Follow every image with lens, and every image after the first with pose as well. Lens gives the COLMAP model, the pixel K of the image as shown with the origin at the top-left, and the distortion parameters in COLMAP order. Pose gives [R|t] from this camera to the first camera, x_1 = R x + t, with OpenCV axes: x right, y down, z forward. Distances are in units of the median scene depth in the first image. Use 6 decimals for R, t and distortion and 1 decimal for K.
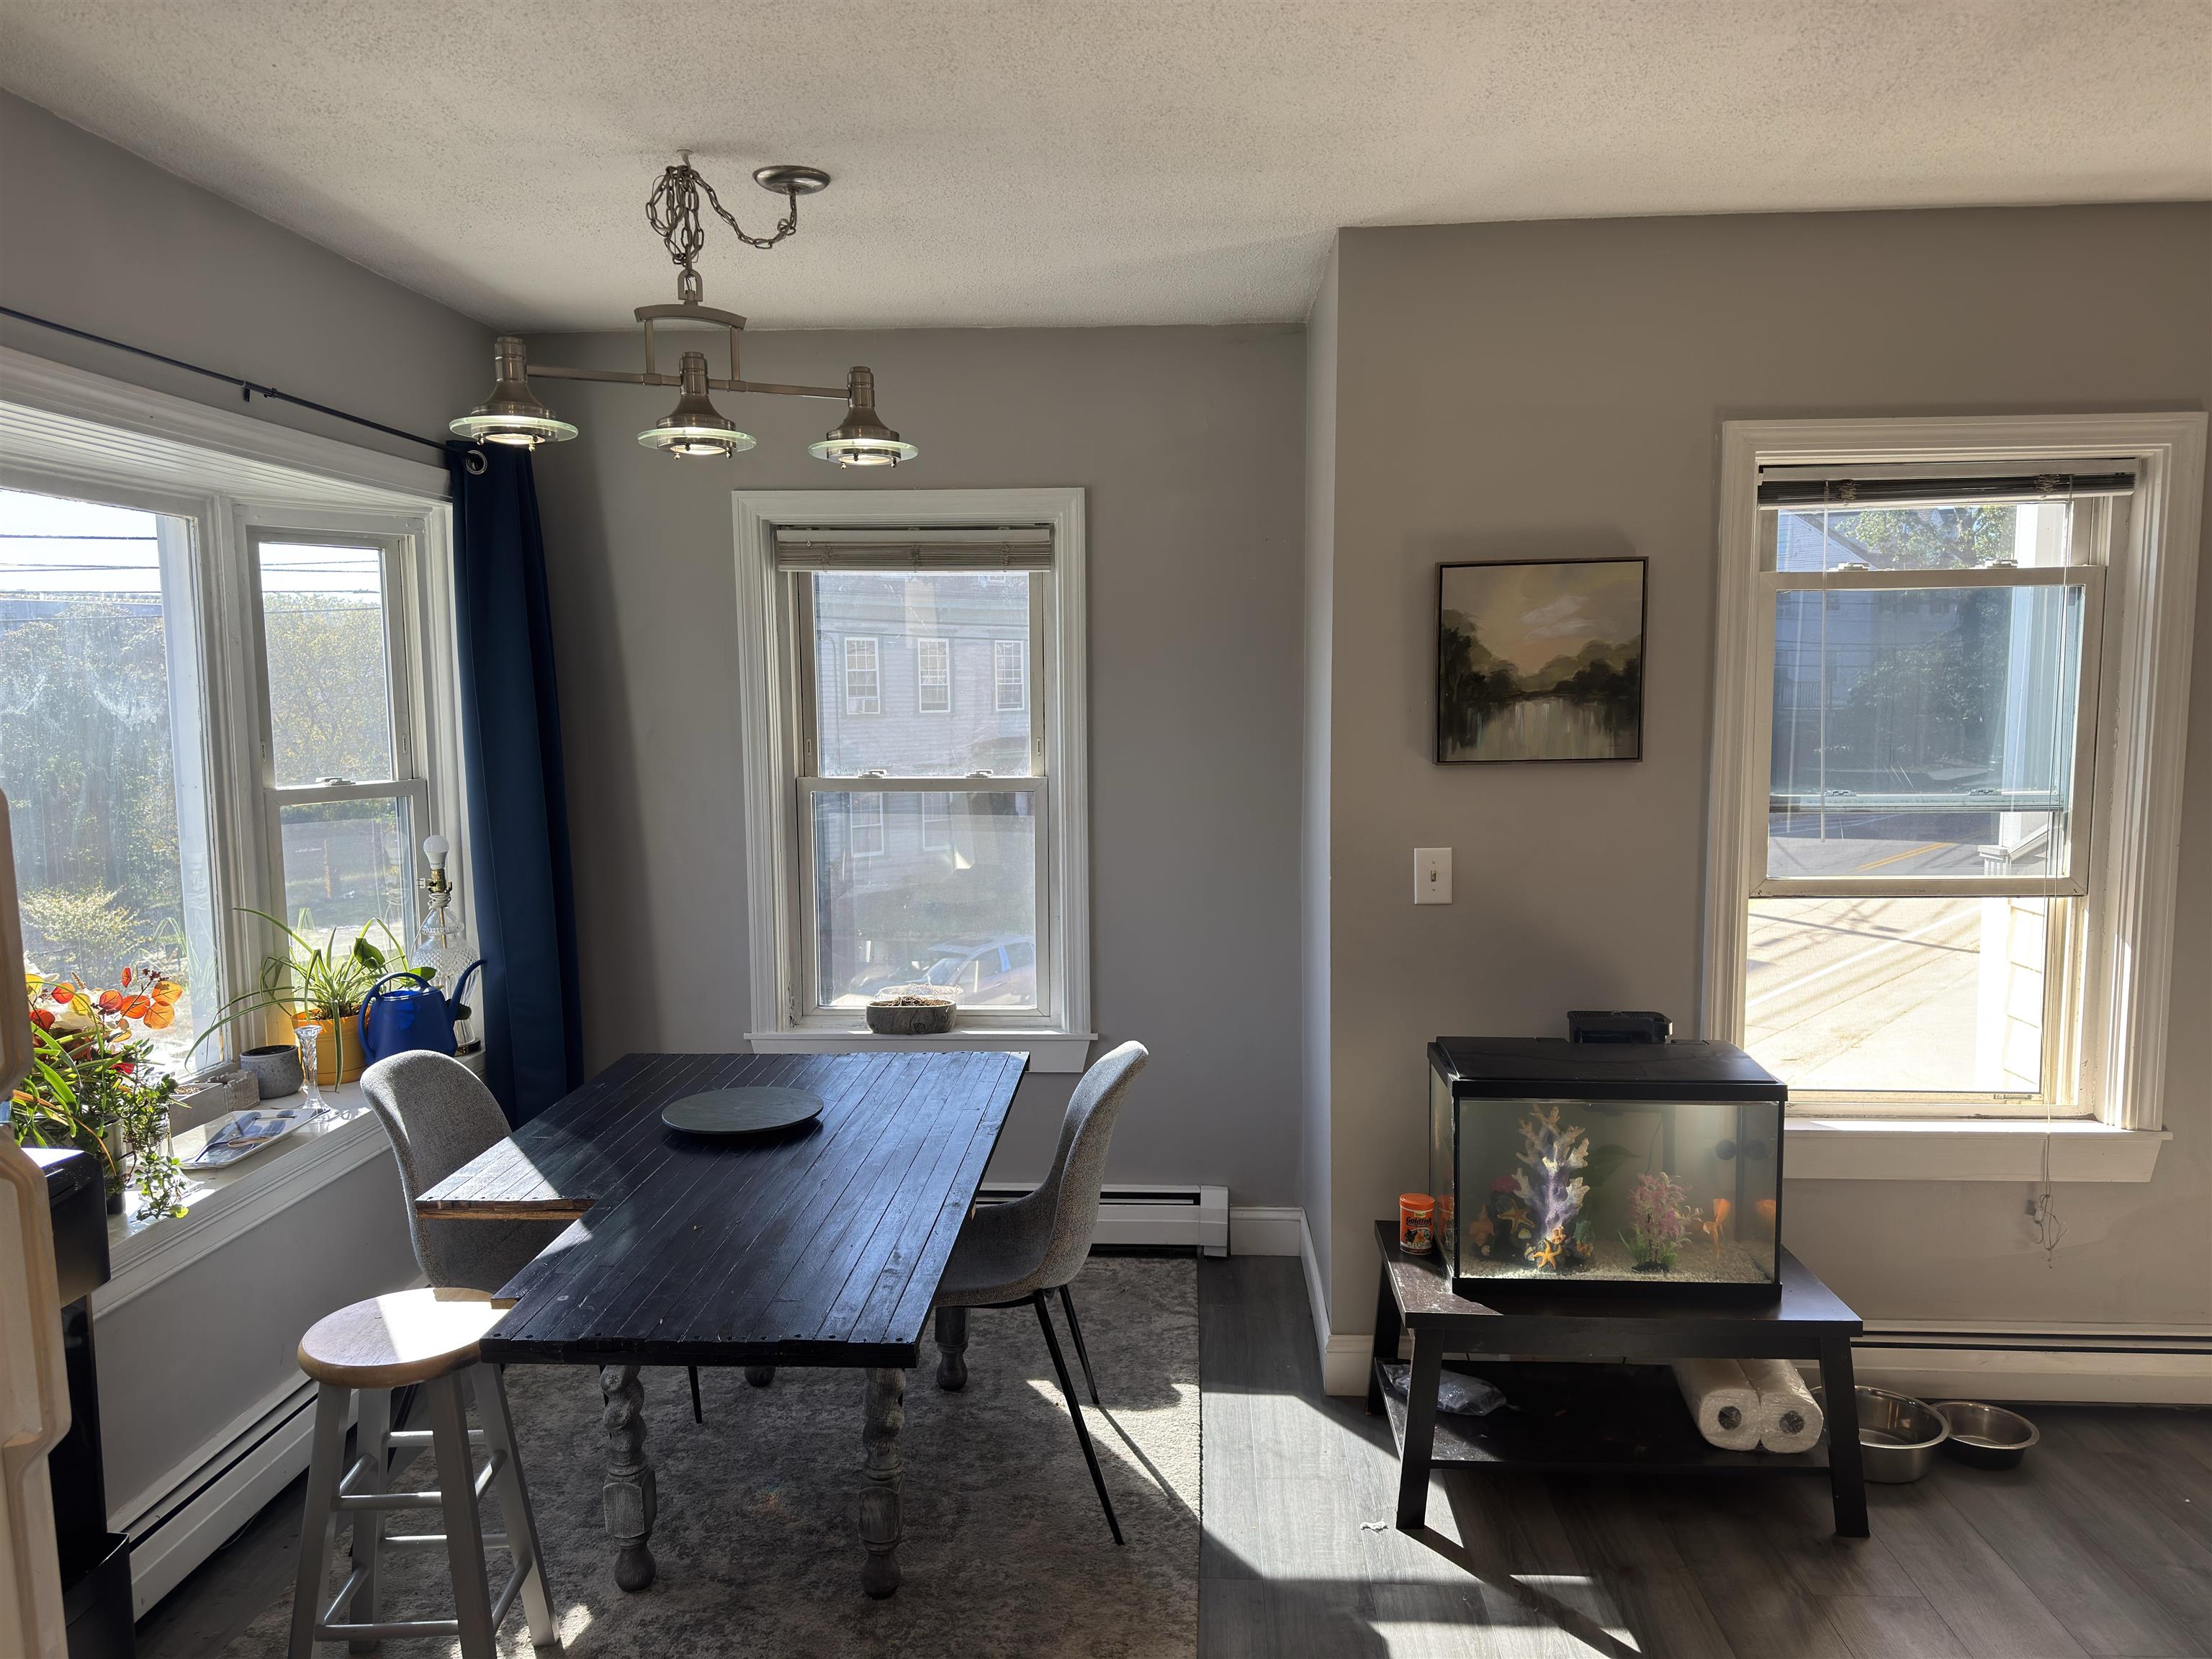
lens RADIAL K [[1540.8, 0, 1087.3], [0, 1540.8, 842.3], [0, 0, 1]] dist [0.052762, -0.065181]
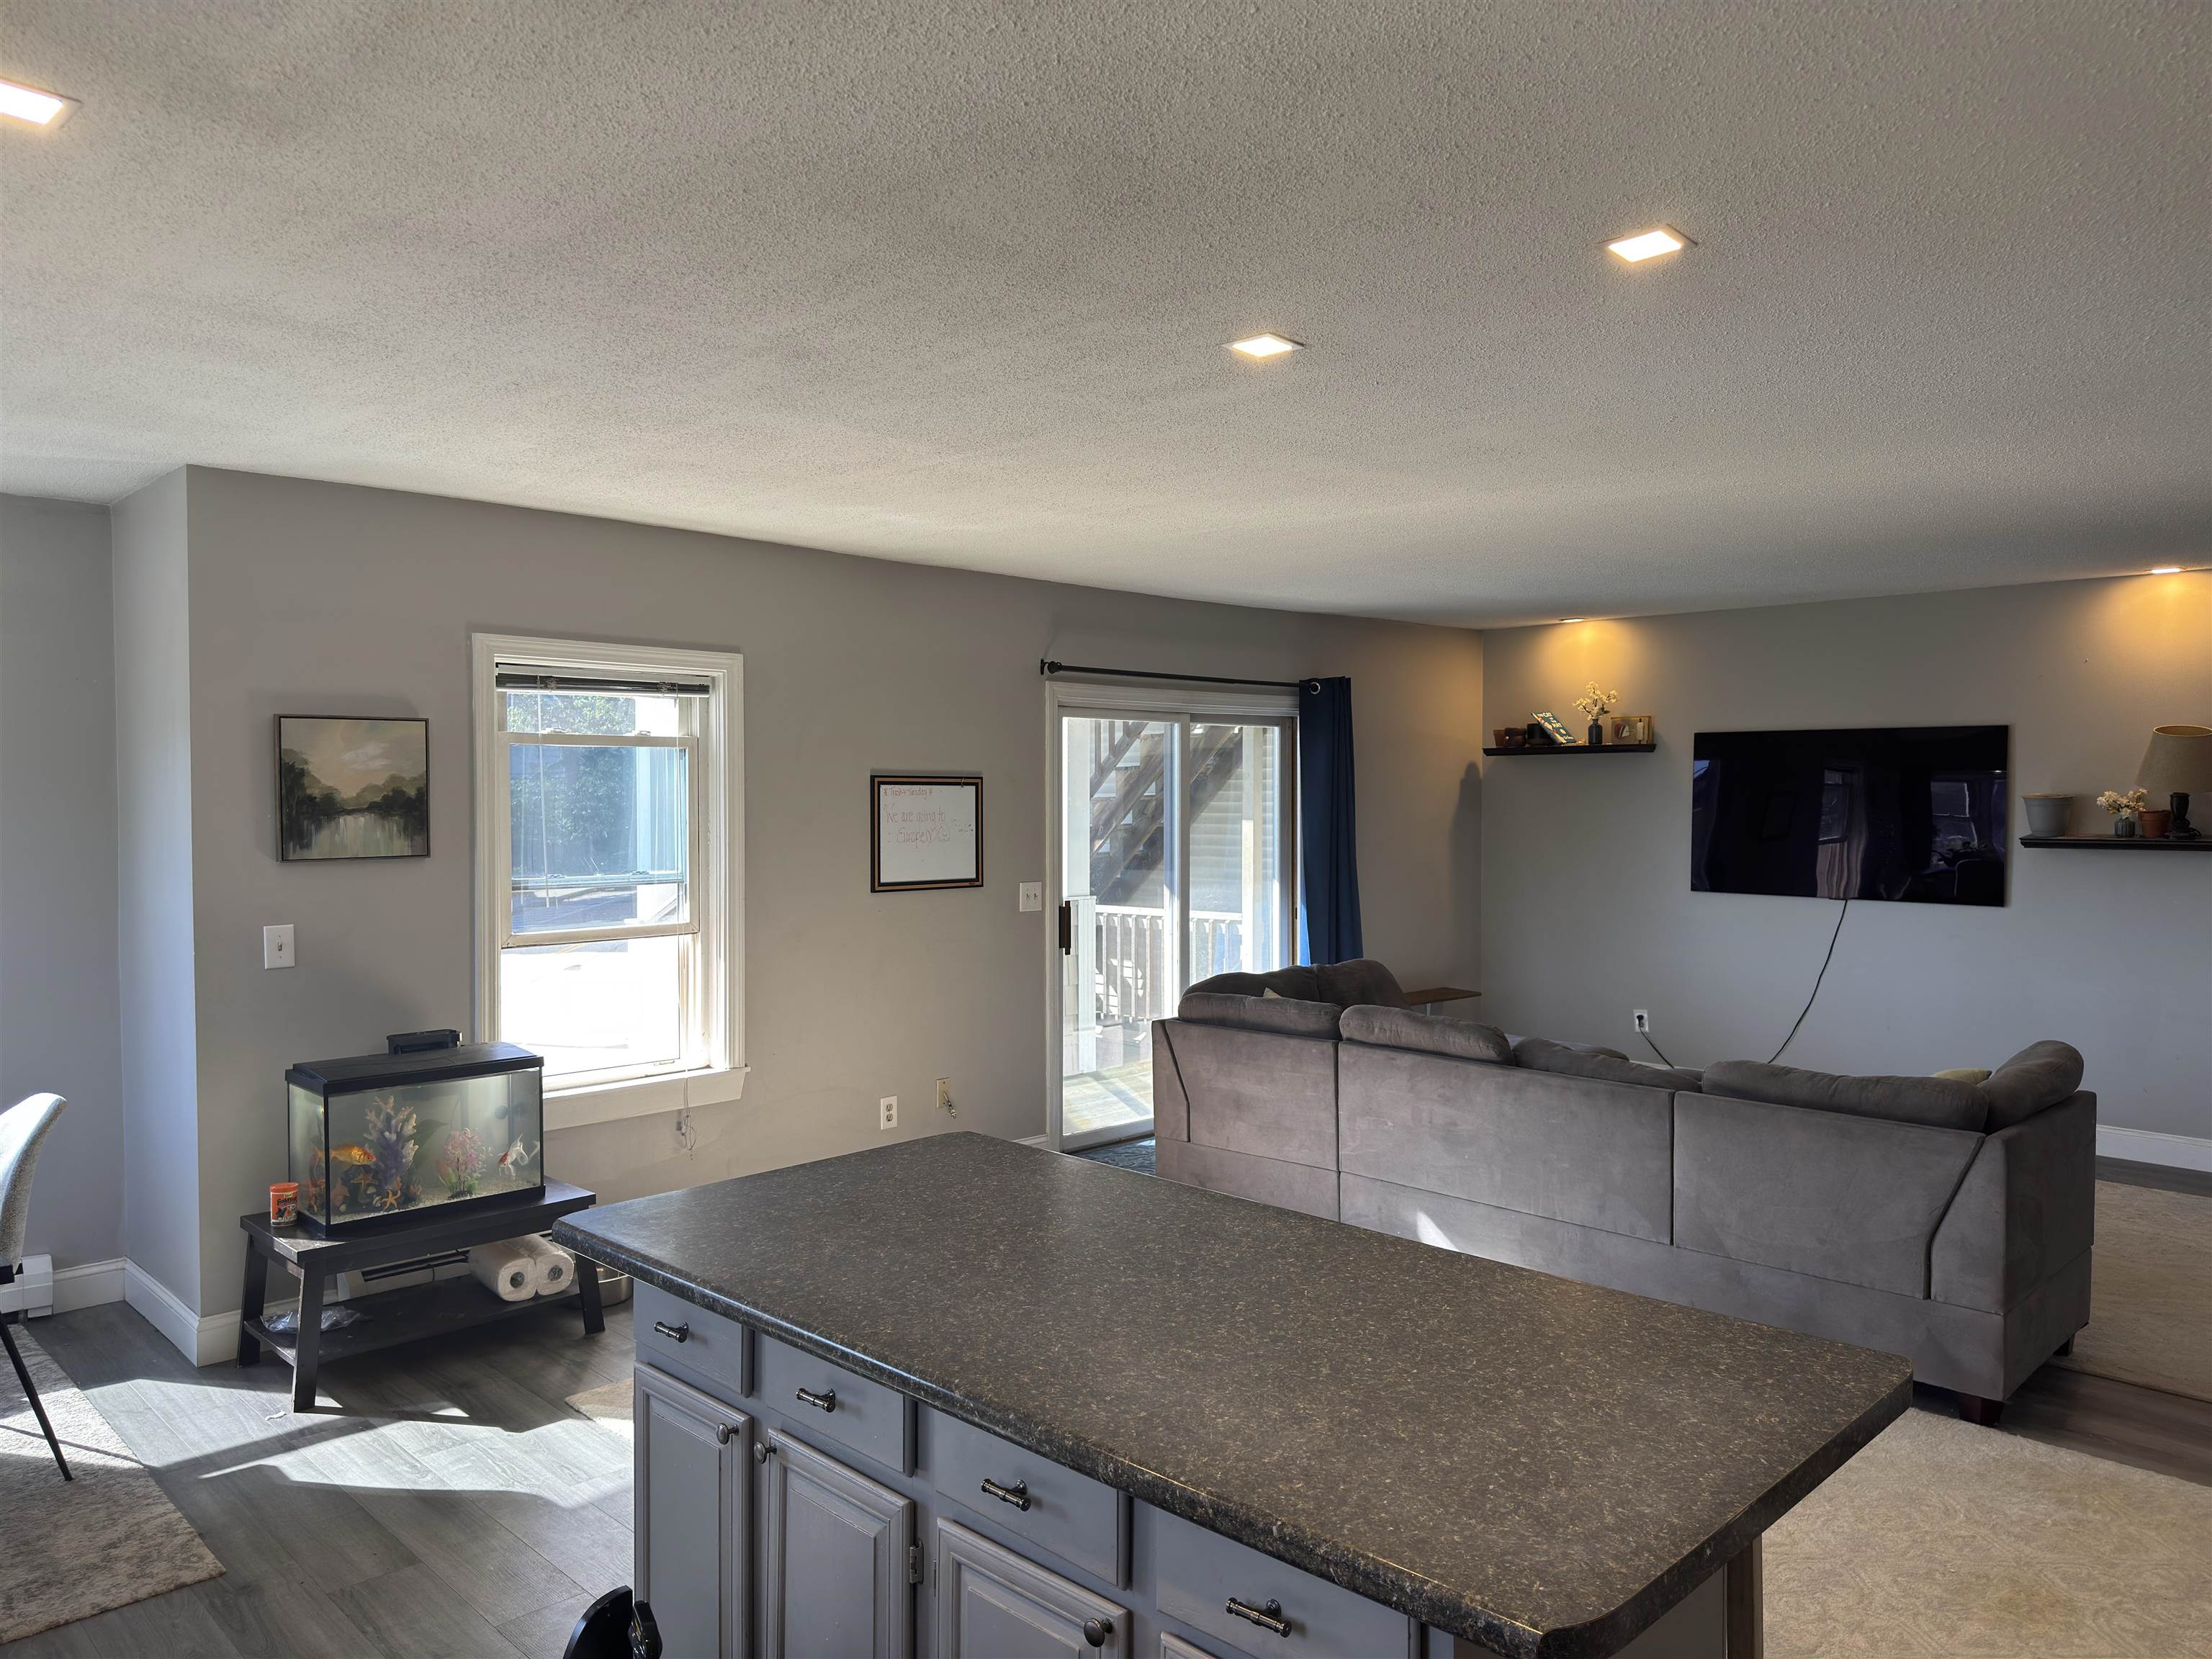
lens RADIAL K [[1540.8, 0, 1097.1], [0, 1540.8, 832.7], [0, 0, 1]] dist [0.052762, -0.065181]
pose [[0.670944, -0.007115, 0.741474, -0.304034], [0.072241, 0.995824, -0.055813, 0.051506], [-0.737981, 0.091012, 0.668656, -0.439693]]
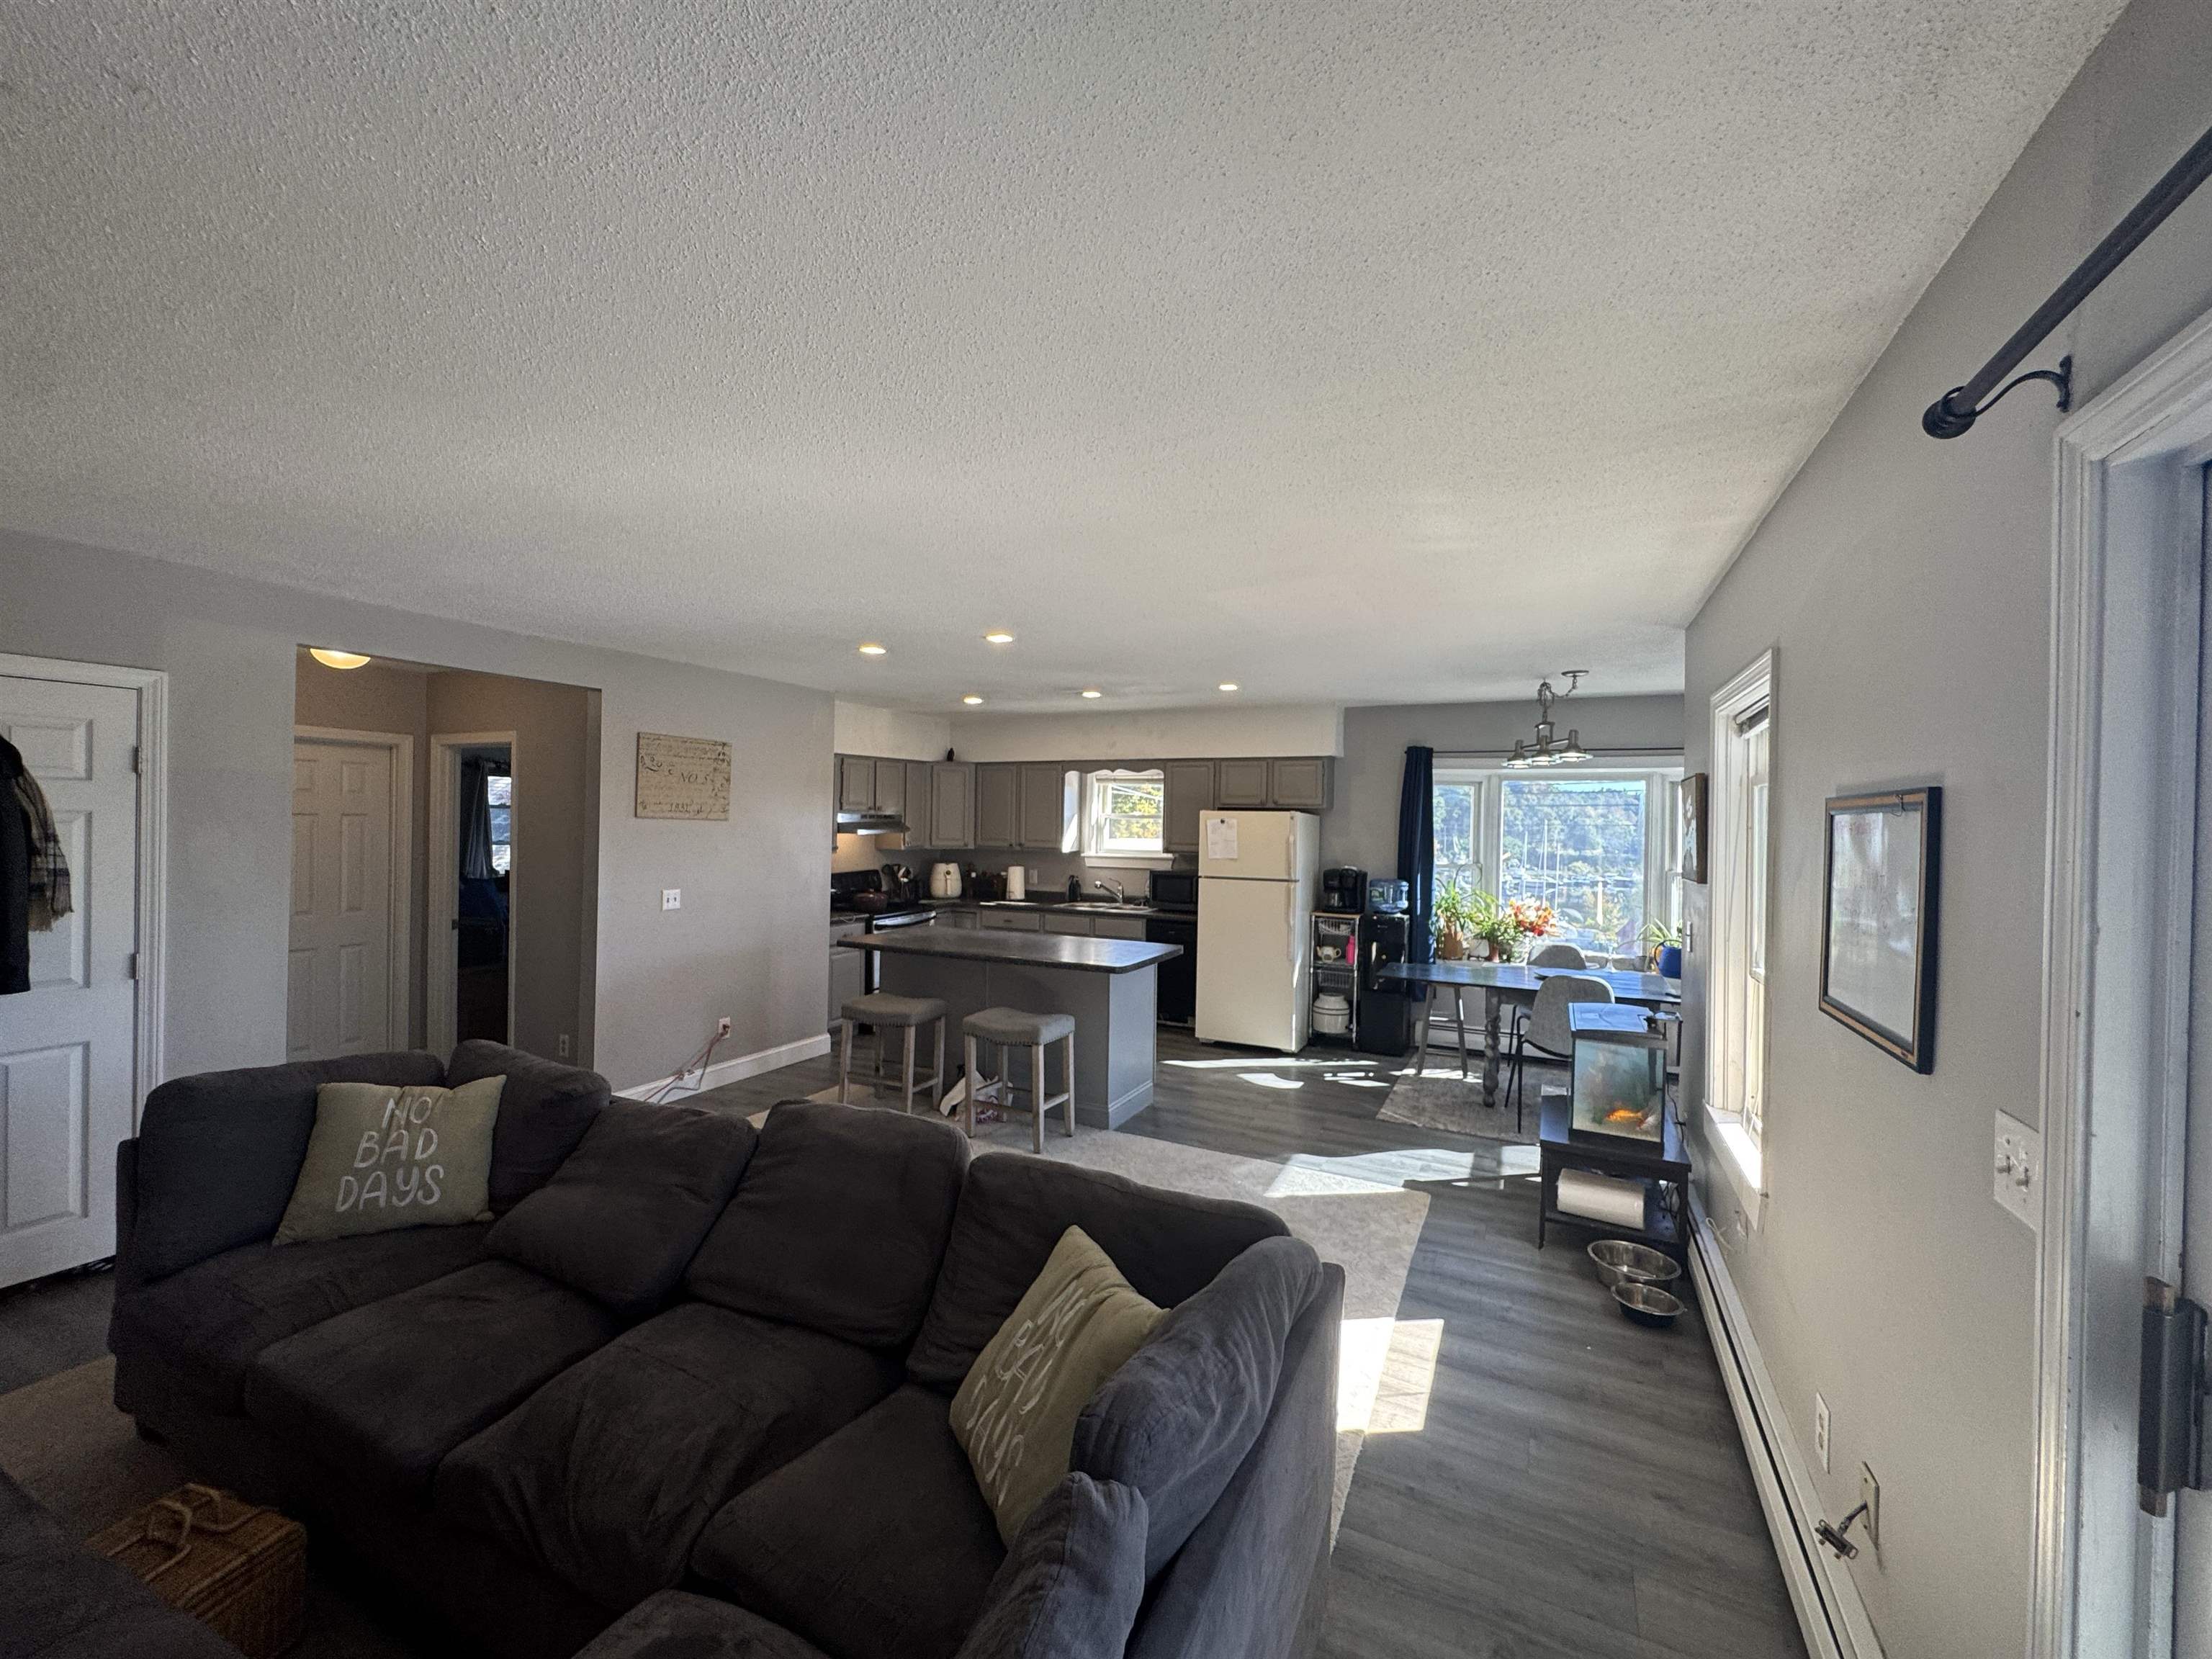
lens RADIAL K [[885.3, 0, 1100.0], [0, 885.3, 829.2], [0, 0, 1]] dist [-0.000207, -0.000001]
pose [[-0.400463, 0.005743, -0.916295, 1.583383], [-0.112158, 0.992154, 0.055236, -0.092671], [0.909423, 0.124890, -0.396677, 0.759383]]
